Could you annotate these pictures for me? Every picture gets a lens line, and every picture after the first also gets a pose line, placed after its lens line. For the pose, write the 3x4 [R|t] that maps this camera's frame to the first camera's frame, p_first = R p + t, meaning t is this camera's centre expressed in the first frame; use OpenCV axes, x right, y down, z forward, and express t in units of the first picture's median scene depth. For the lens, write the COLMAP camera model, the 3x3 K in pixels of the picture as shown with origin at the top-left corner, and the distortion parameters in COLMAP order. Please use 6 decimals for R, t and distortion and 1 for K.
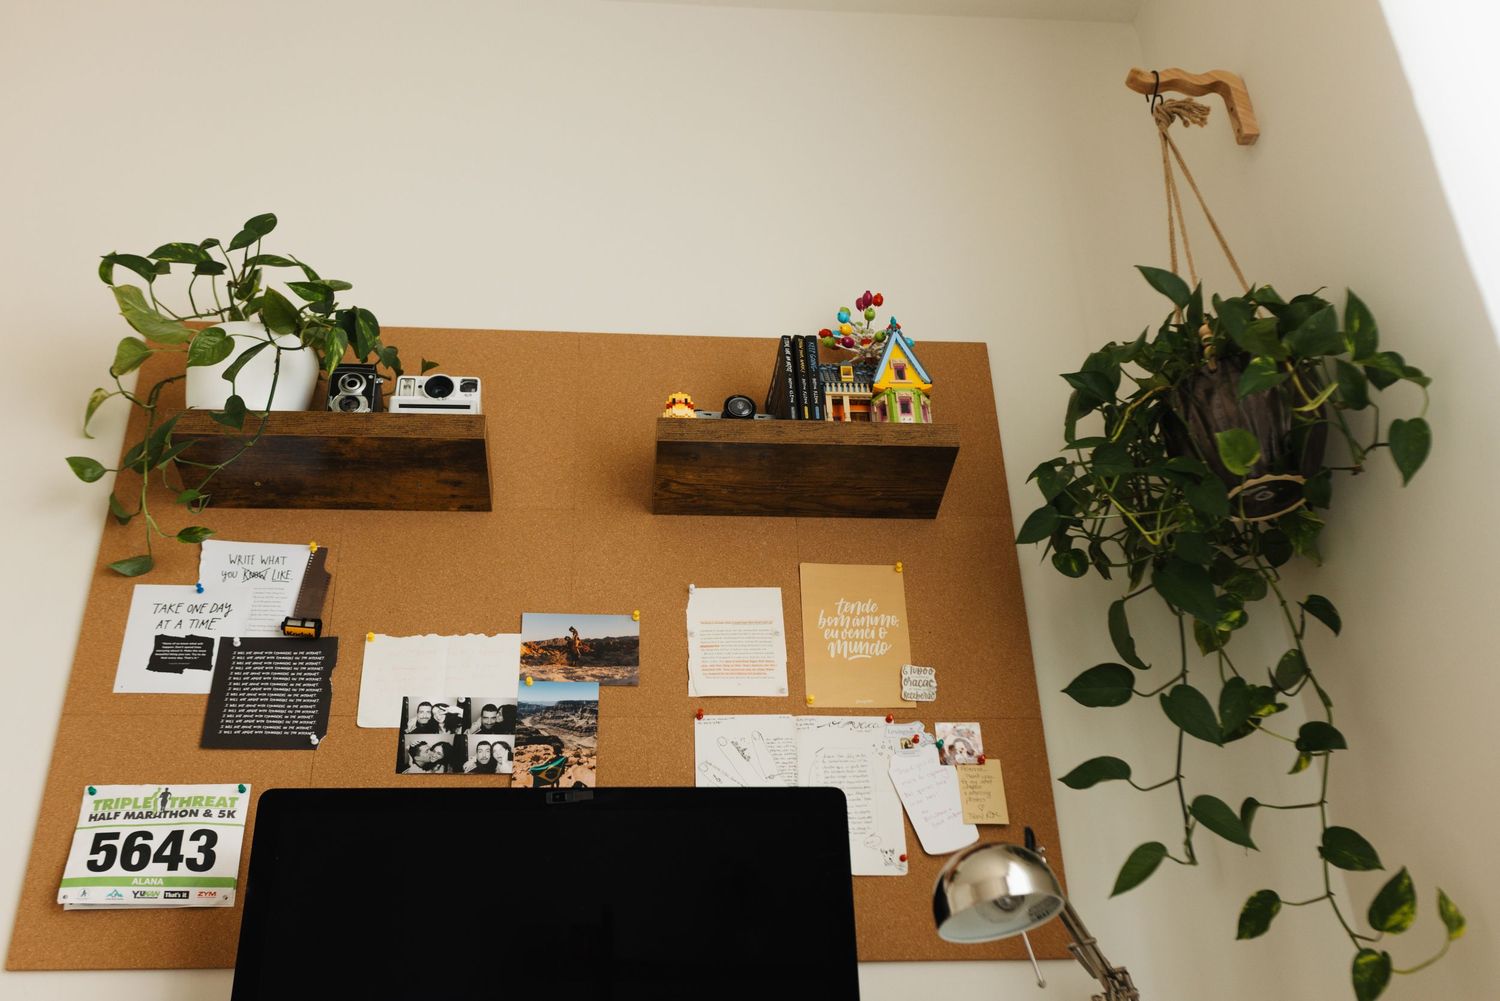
lens RADIAL K [[1448.6, 0, 749.6], [0, 1448.6, 526.9], [0, 0, 1]] dist [0.005484, 0.000000]
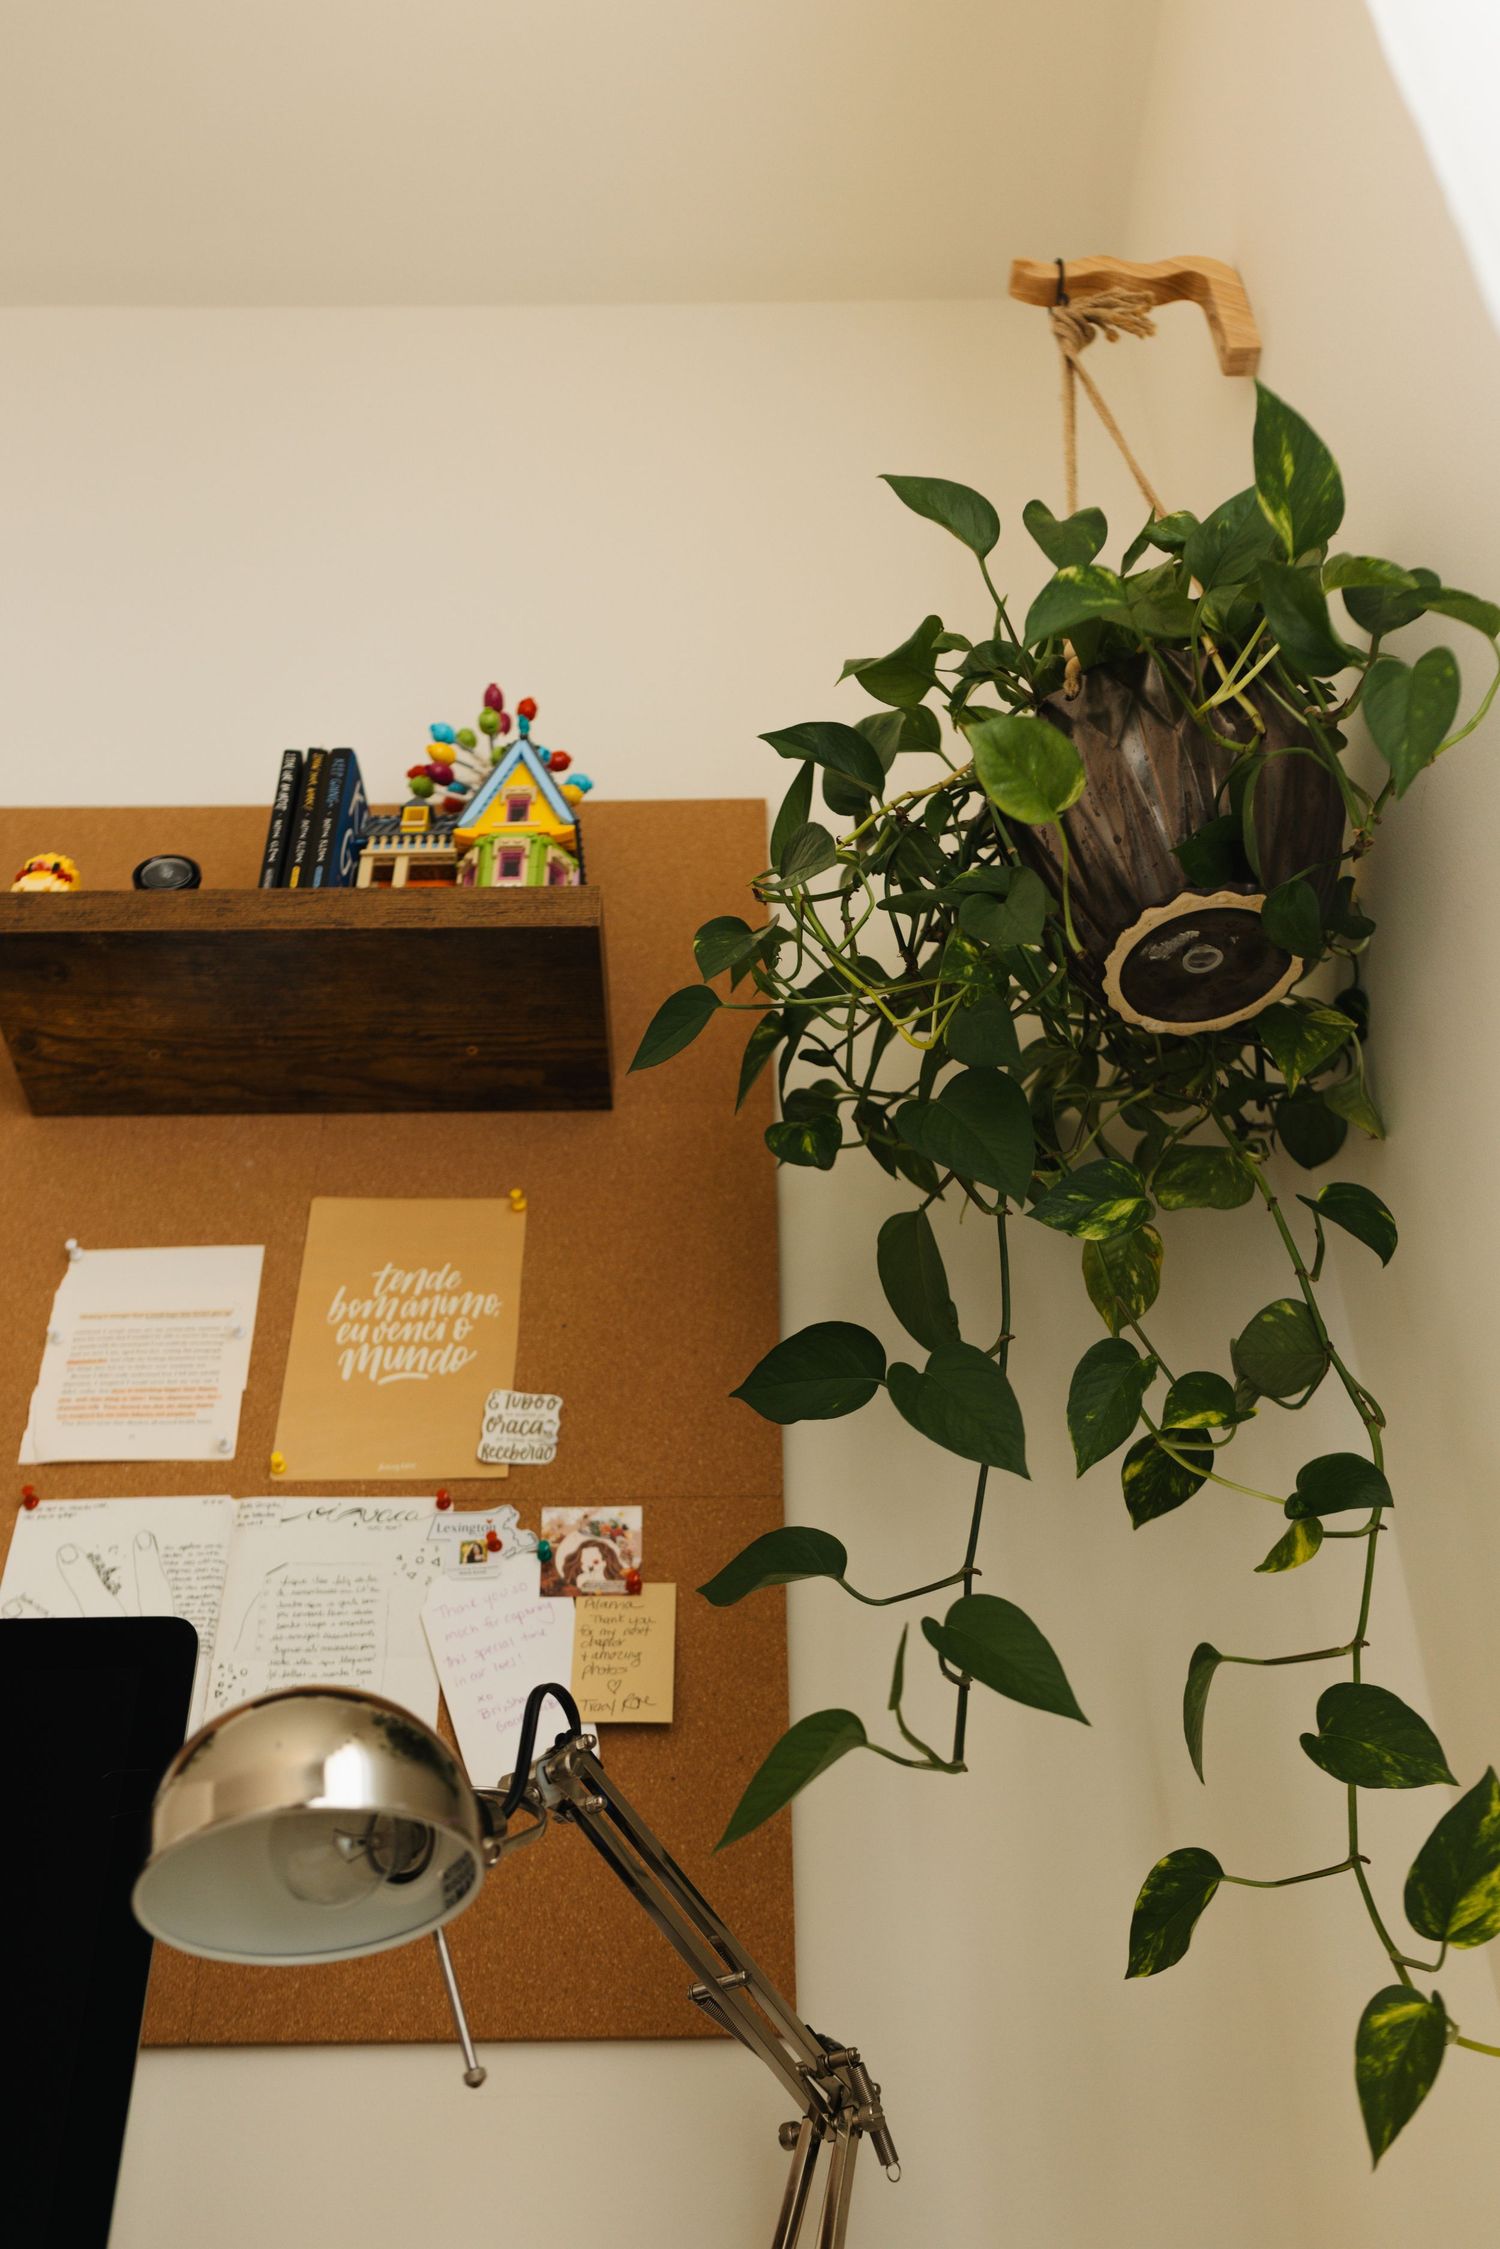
lens RADIAL K [[2171.9, 0, 747.5], [0, 2171.9, 1126.9], [0, 0, 1]] dist [0.005484, 0.000000]
pose [[0.995329, -0.040025, -0.087857, 0.257866], [0.026236, 0.987904, -0.152833, 0.122846], [0.092912, 0.149814, 0.984339, 0.312260]]
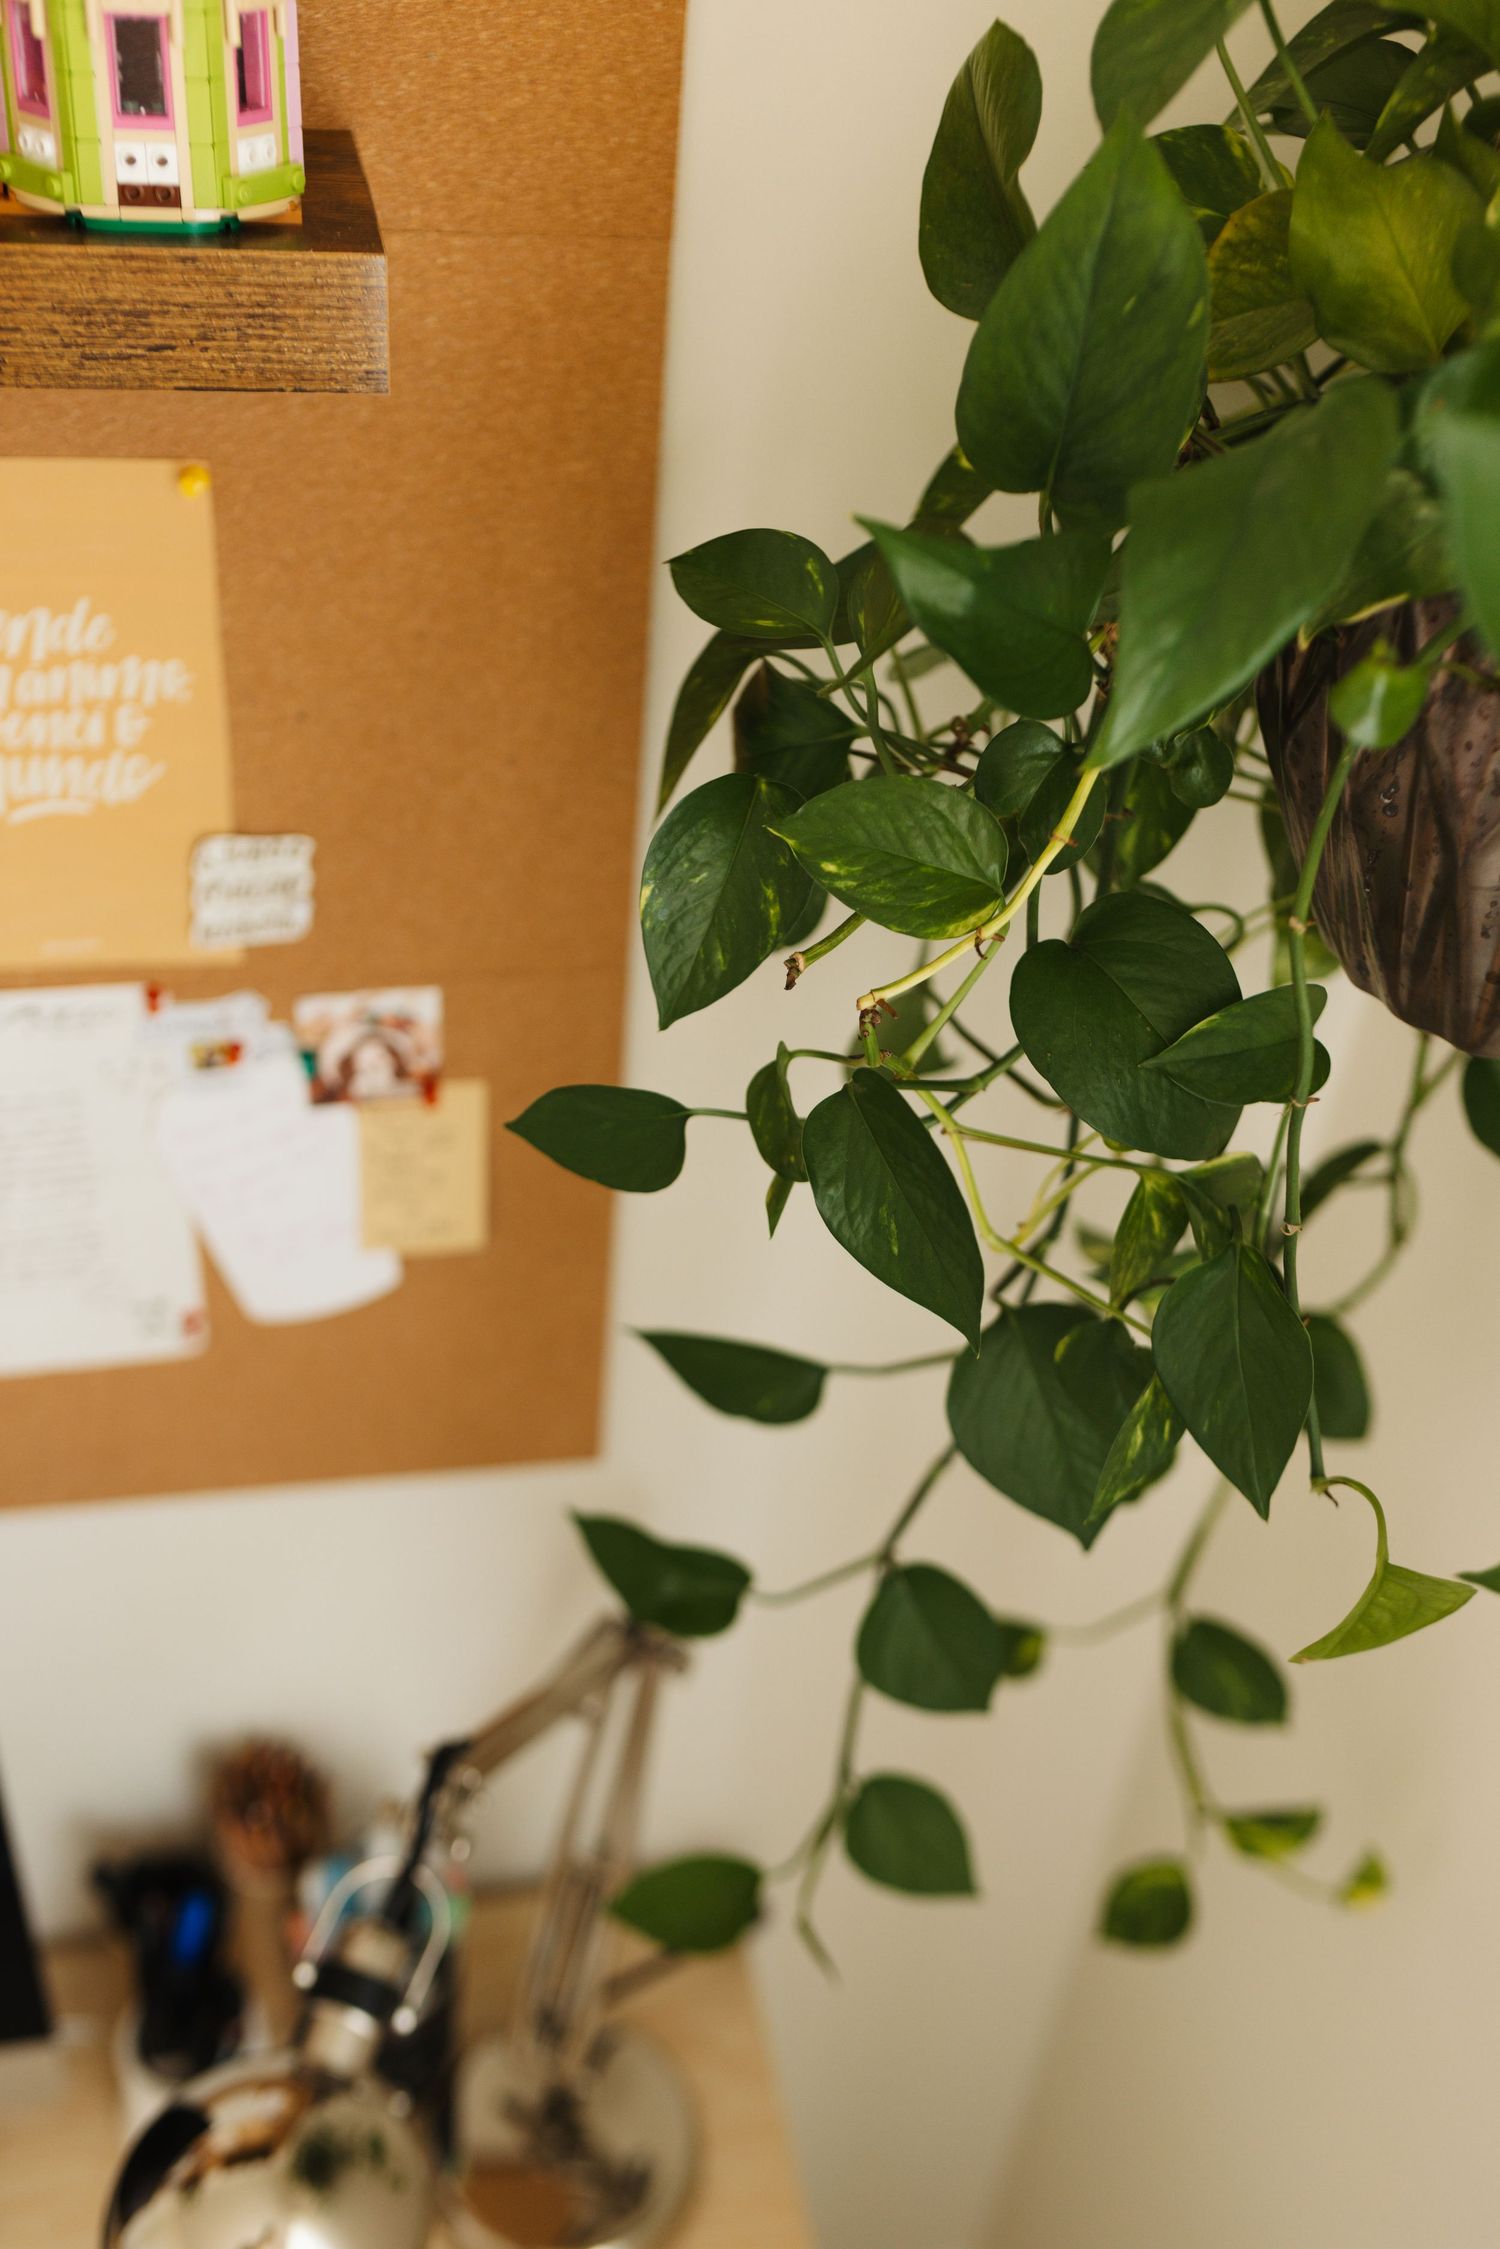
lens RADIAL K [[2171.9, 0, 748.6], [0, 2171.9, 1121.6], [0, 0, 1]] dist [0.005484, 0.000000]
pose [[0.986658, 0.022287, 0.161272, 0.149800], [-0.157905, 0.372180, 0.914630, -0.321973], [-0.039638, -0.927893, 0.370734, 0.789060]]
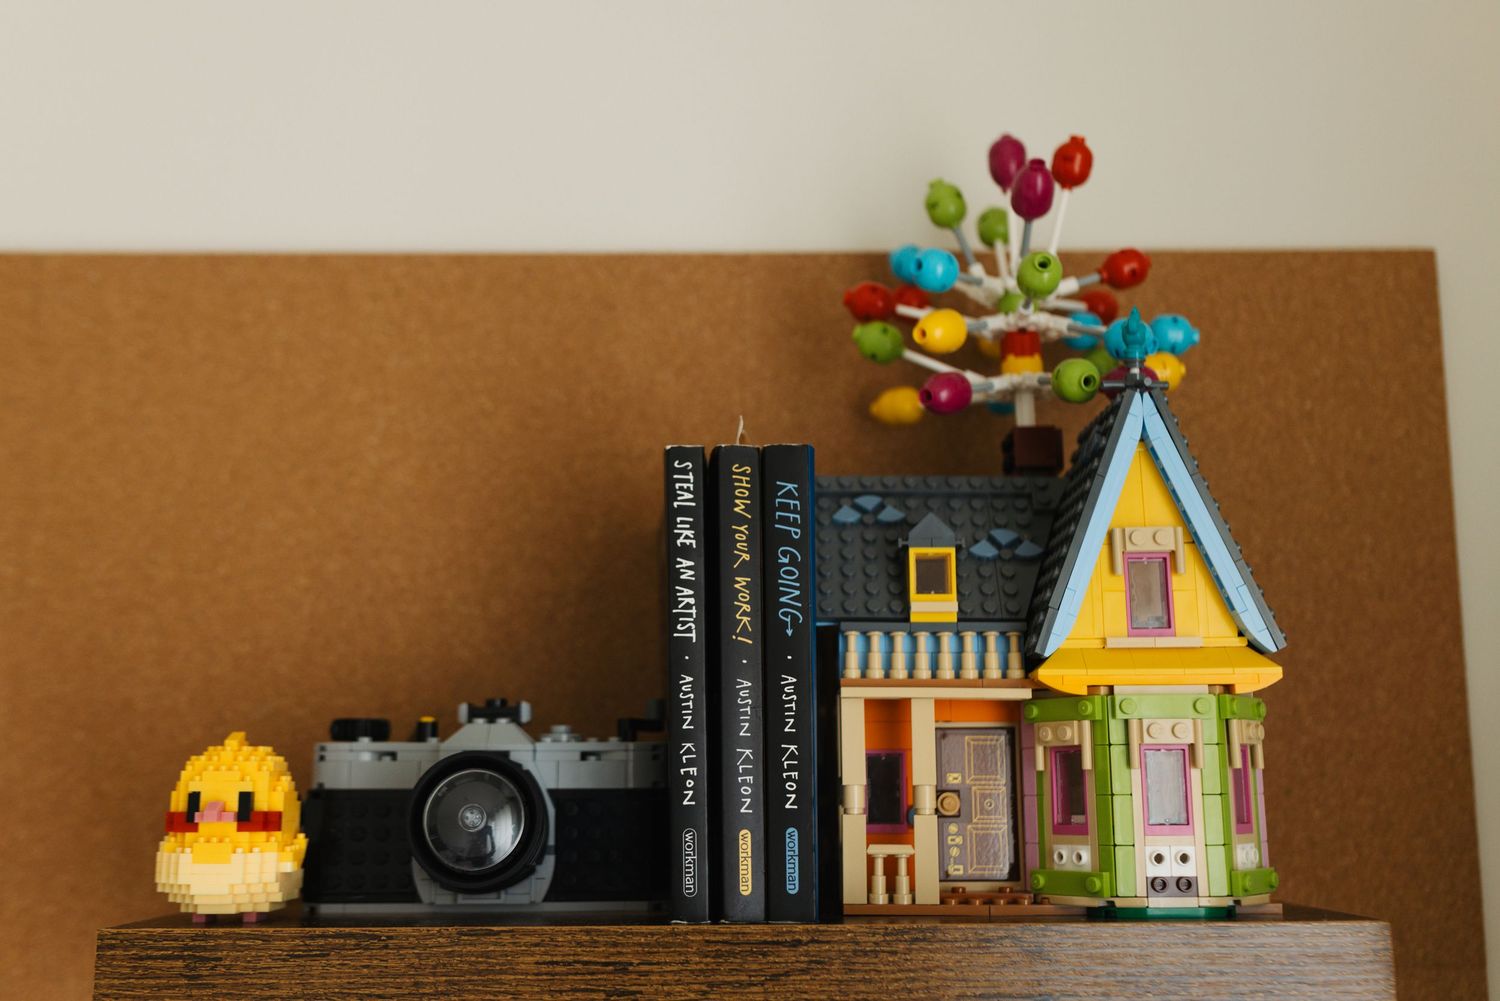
lens RADIAL K [[1509.1, 0, 744.4], [0, 1509.1, 508.9], [0, 0, 1]] dist [0.006287, 0.000000]
pose [[0.996722, 0.018816, -0.078680, 0.058624], [0.013084, 0.922279, 0.386305, -0.232885], [0.079834, -0.386068, 0.919009, 0.813148]]
